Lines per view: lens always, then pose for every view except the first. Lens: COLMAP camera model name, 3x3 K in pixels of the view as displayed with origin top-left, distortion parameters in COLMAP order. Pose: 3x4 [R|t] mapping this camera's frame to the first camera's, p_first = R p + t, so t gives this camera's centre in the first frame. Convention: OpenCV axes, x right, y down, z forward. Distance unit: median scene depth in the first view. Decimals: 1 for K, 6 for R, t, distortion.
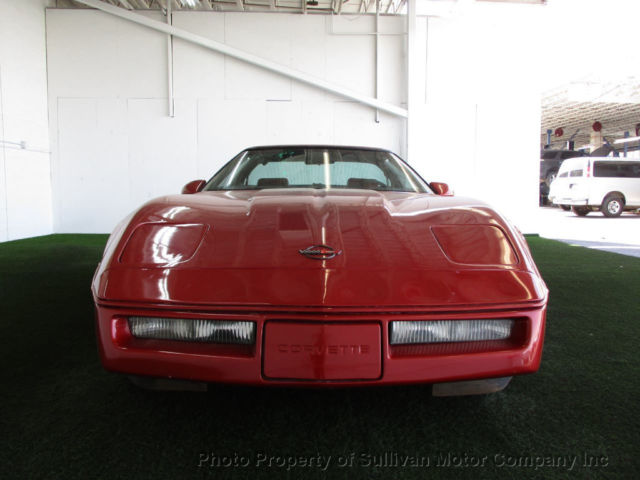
lens RADIAL K [[533.2, 0, 324.4], [0, 533.2, 236.4], [0, 0, 1]] dist [-0.028056, 0.011252]
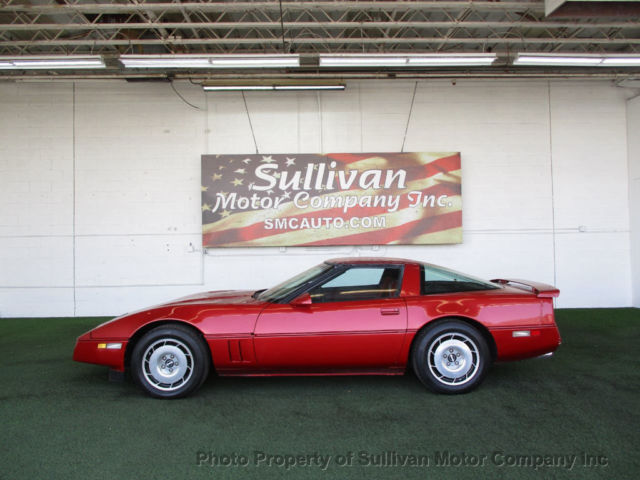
lens RADIAL K [[533.2, 0, 324.4], [0, 533.2, 236.4], [0, 0, 1]] dist [-0.028056, 0.011252]
pose [[-0.027817, -0.026614, -0.999259, 0.571859], [-0.065861, 0.997522, -0.024735, -0.079874], [0.997441, 0.065124, -0.029501, 0.412827]]
